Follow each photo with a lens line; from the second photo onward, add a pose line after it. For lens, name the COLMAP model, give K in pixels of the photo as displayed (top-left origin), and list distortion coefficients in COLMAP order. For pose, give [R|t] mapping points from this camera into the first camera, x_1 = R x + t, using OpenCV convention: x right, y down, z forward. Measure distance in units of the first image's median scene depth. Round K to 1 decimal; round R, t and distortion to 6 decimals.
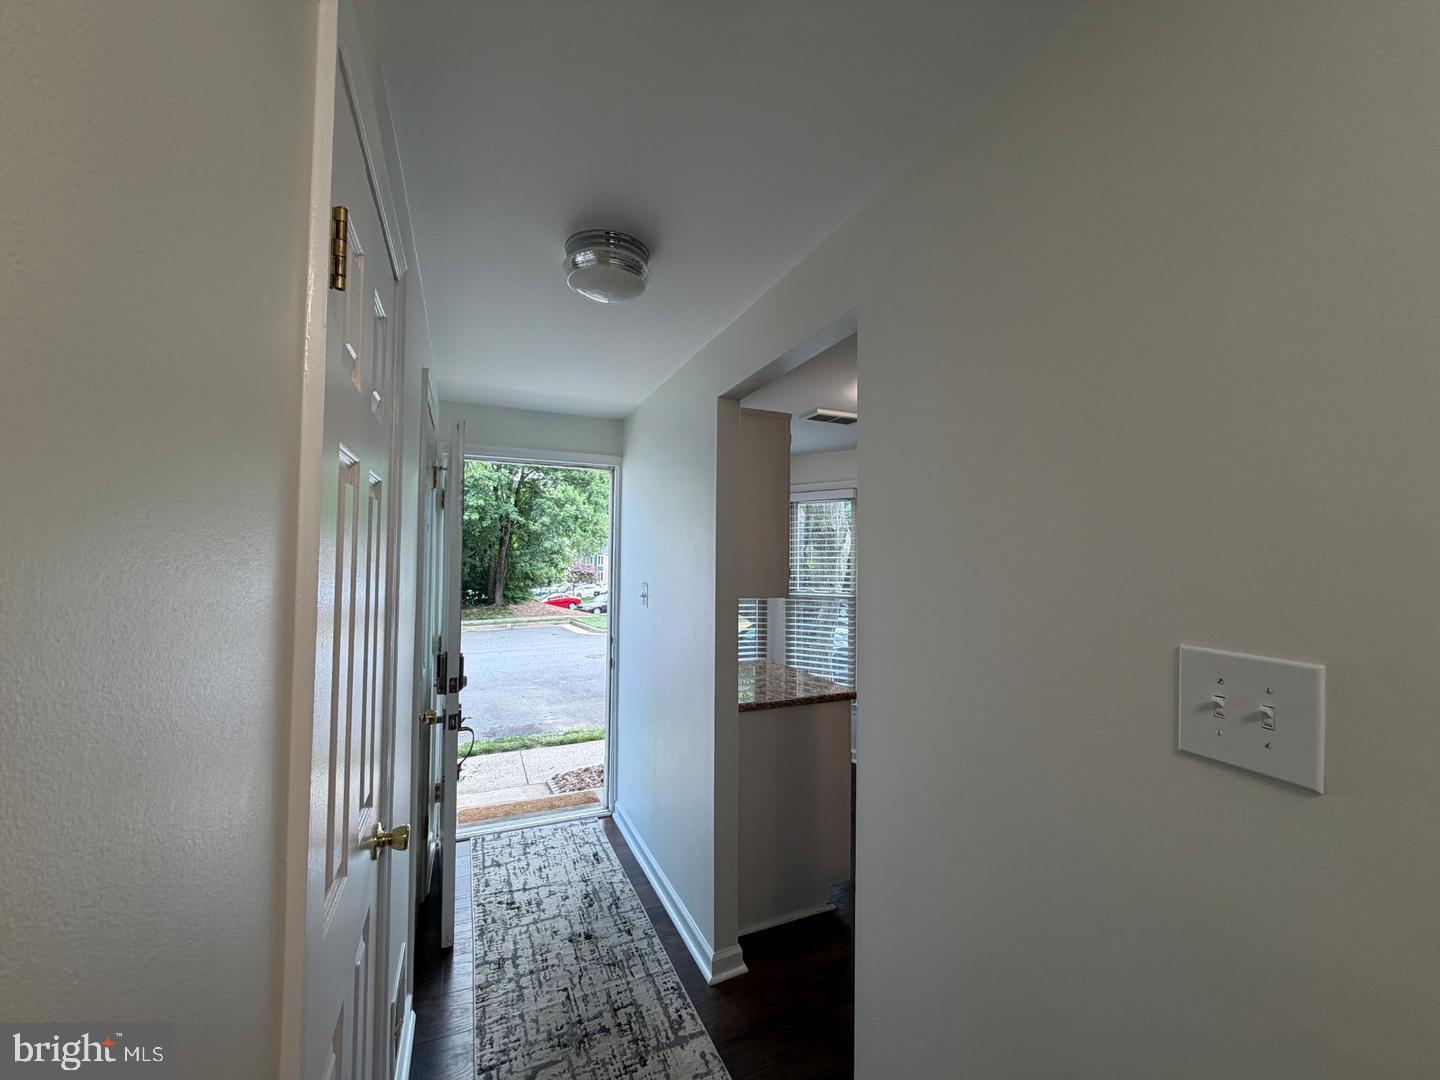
lens RADIAL K [[575.8, 0, 715.8], [0, 575.8, 539.3], [0, 0, 1]] dist [-0.000291, 0.000153]
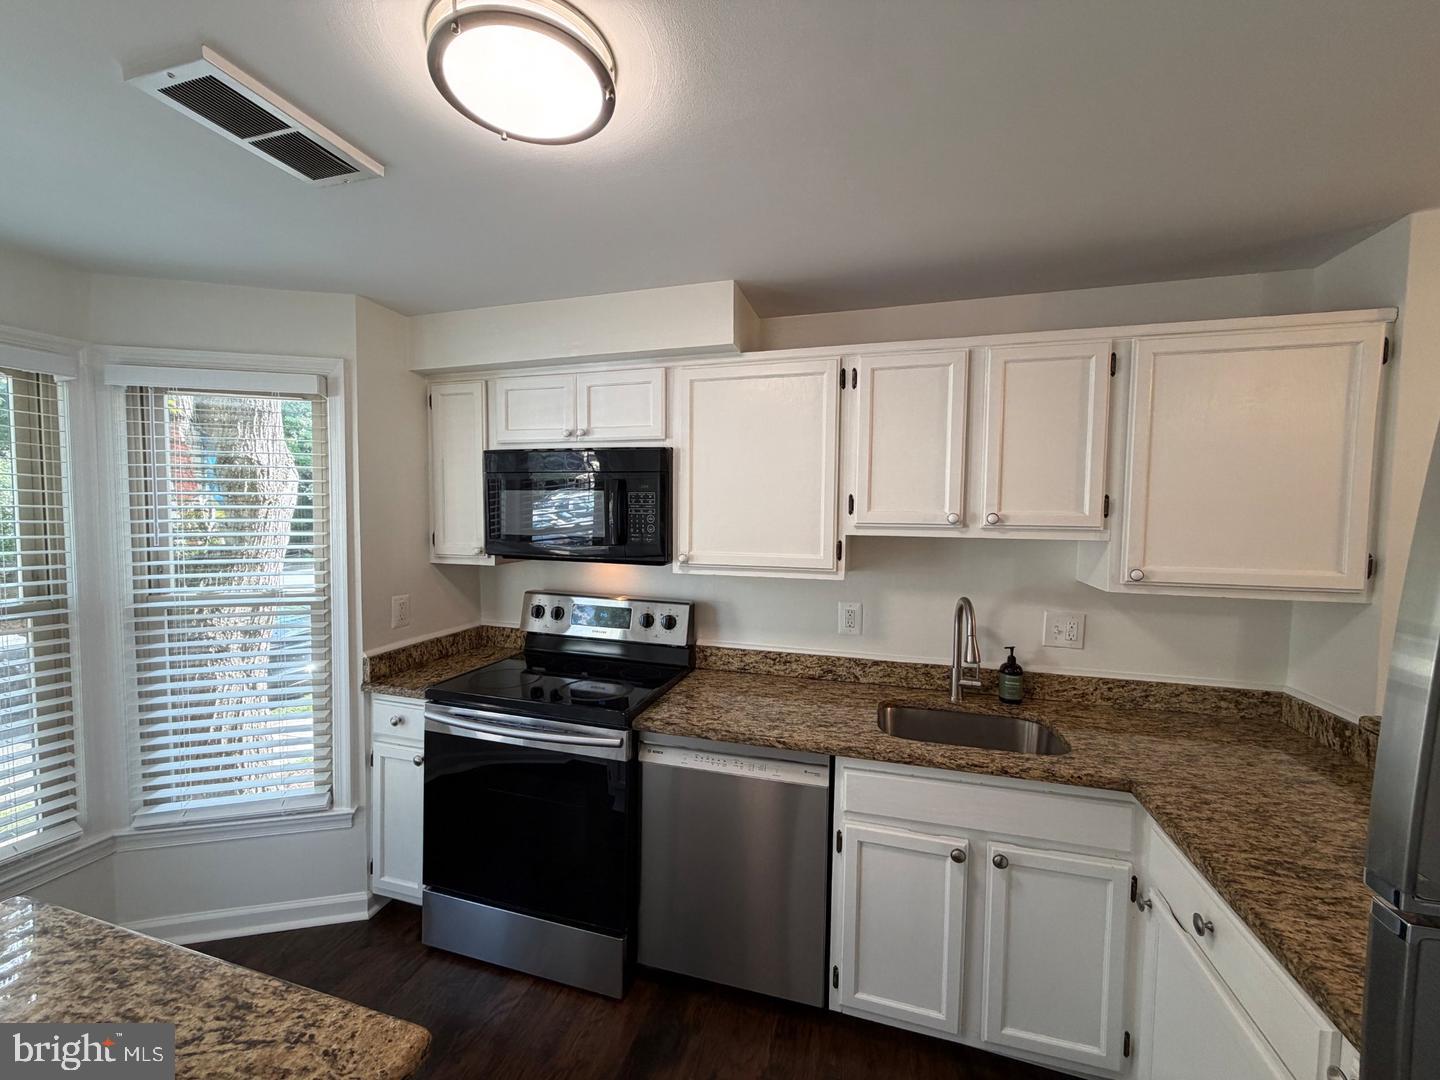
lens RADIAL K [[575.8, 0, 715.8], [0, 575.8, 539.3], [0, 0, 1]] dist [-0.000291, 0.000153]
pose [[0.623897, -0.036410, 0.780658, 0.062311], [-0.075810, 0.991384, 0.106825, -0.029212], [-0.777821, -0.125829, 0.615761, 0.427746]]
